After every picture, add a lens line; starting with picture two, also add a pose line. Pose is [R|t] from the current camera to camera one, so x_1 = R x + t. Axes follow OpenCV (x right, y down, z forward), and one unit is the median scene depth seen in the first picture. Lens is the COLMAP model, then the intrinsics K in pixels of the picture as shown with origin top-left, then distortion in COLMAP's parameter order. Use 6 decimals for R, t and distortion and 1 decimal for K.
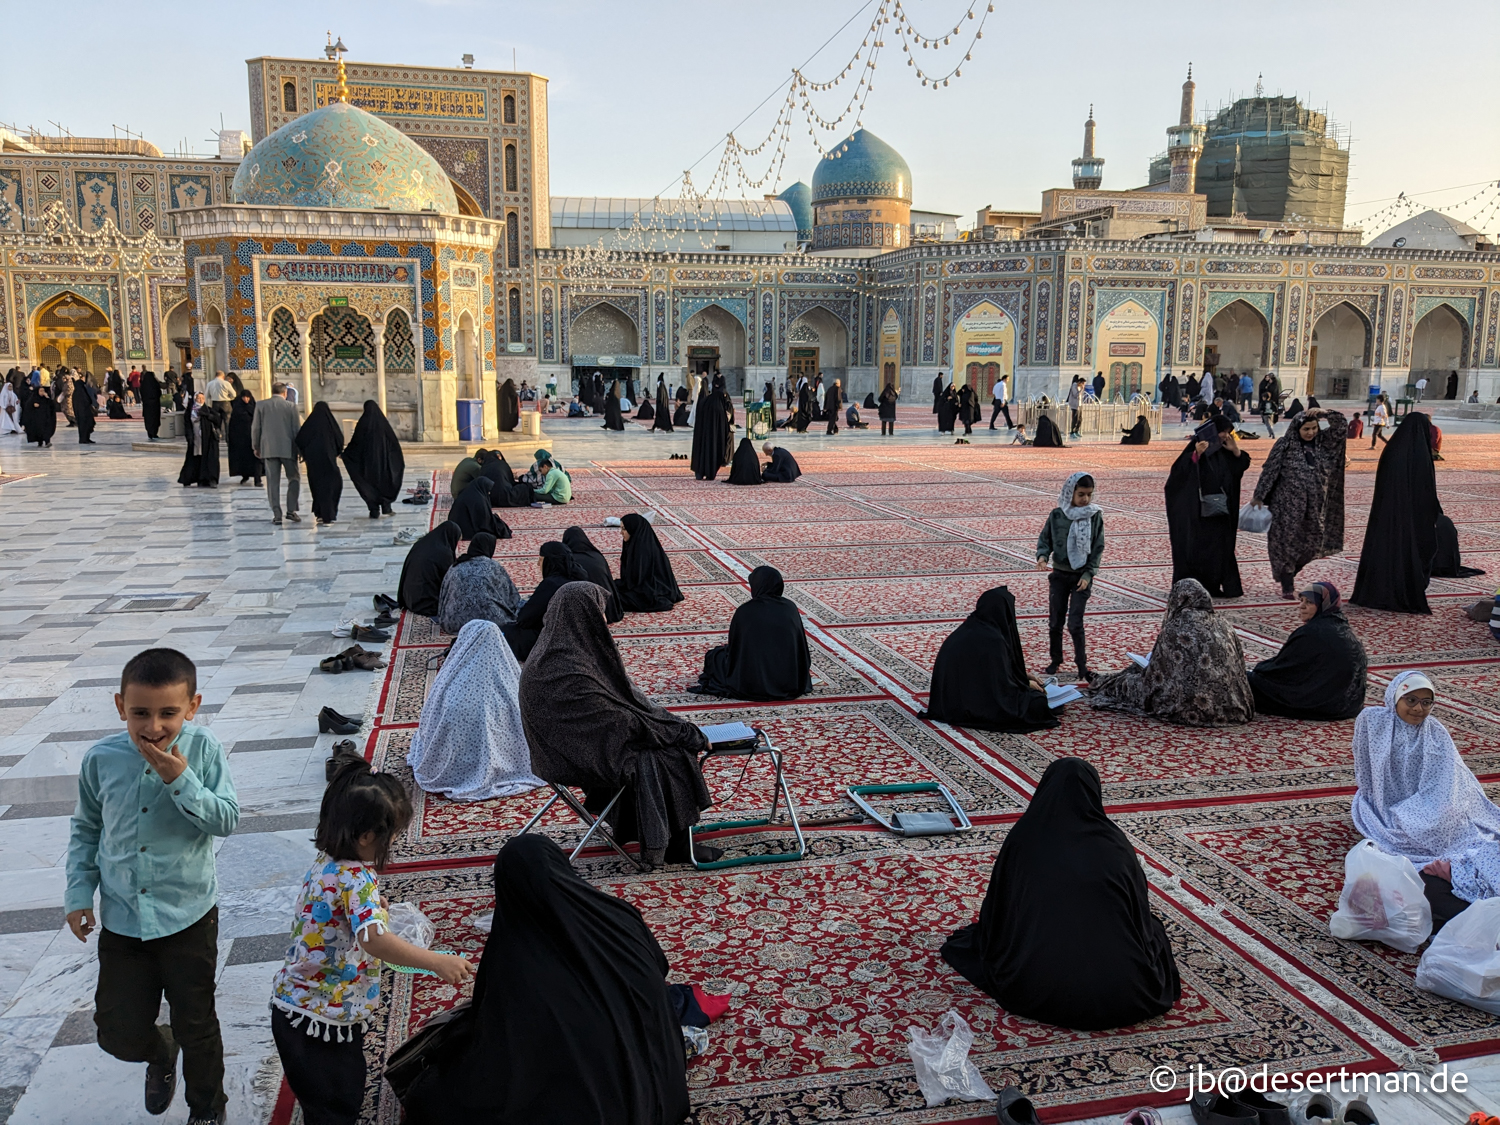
lens RADIAL K [[1158.1, 0, 745.6], [0, 1158.1, 580.9], [0, 0, 1]] dist [0.001603, -0.024518]
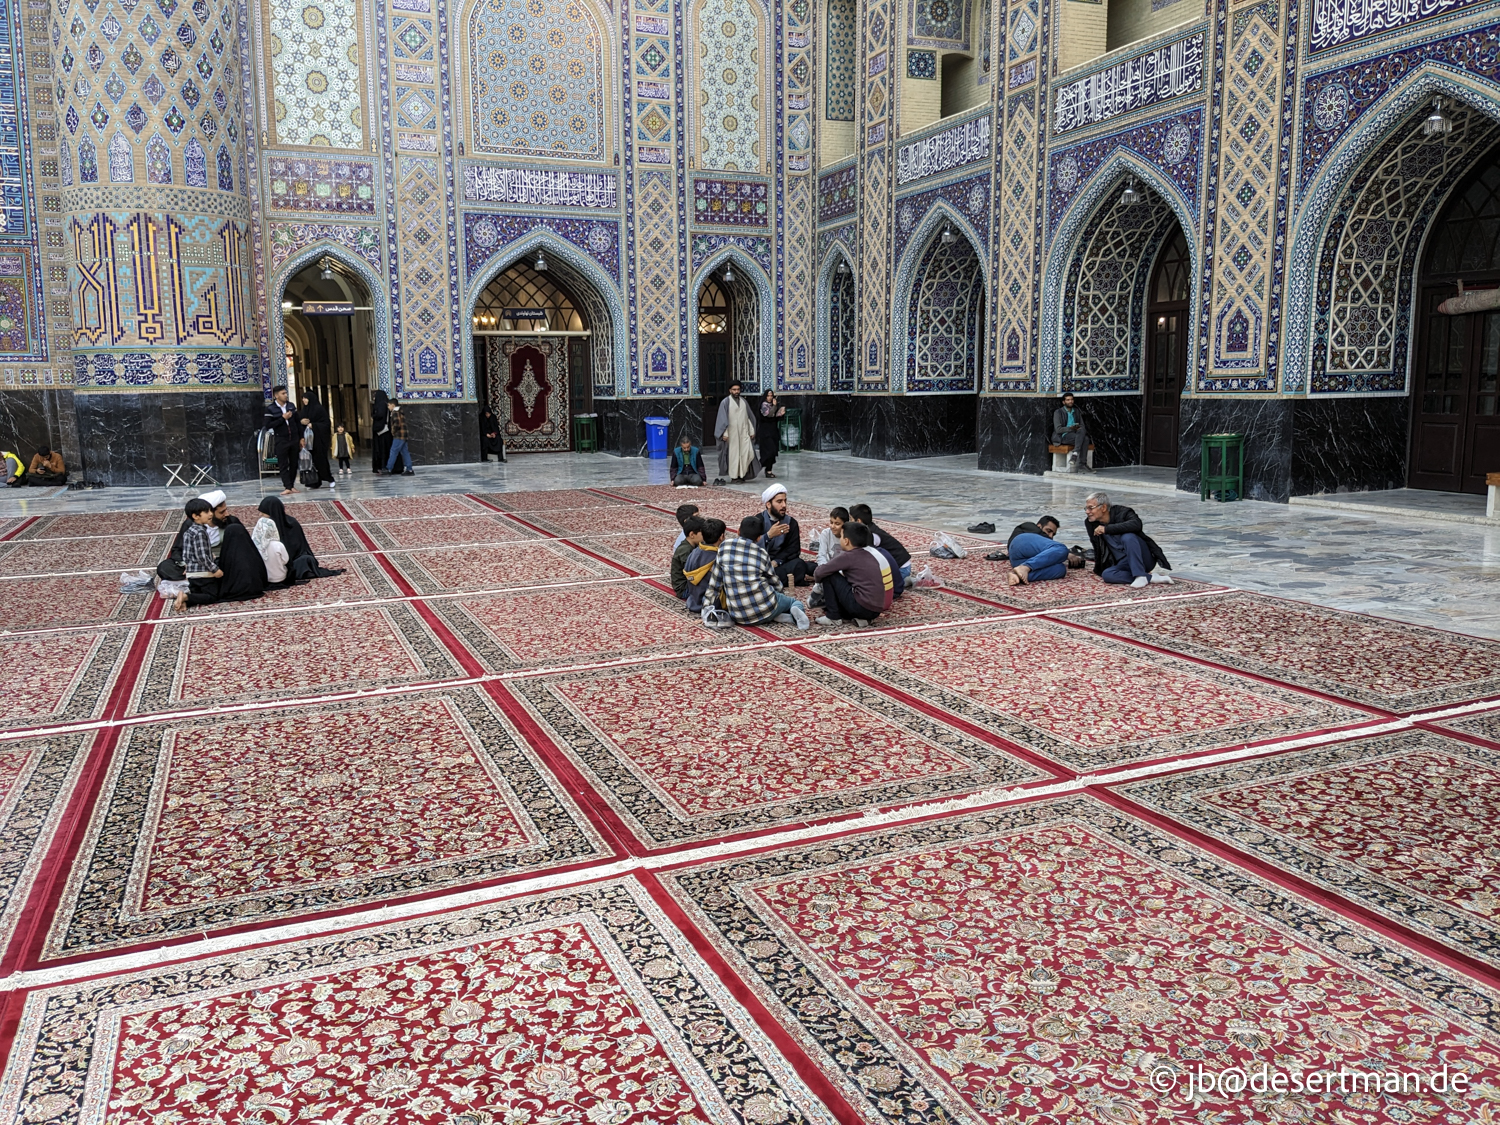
lens RADIAL K [[1158.1, 0, 745.6], [0, 1158.1, 580.9], [0, 0, 1]] dist [0.001603, -0.024518]
pose [[-0.177020, -0.166317, 0.970053, -0.332553], [0.182413, 0.962998, 0.198395, -0.097922], [-0.967155, 0.212070, -0.140132, 0.622734]]
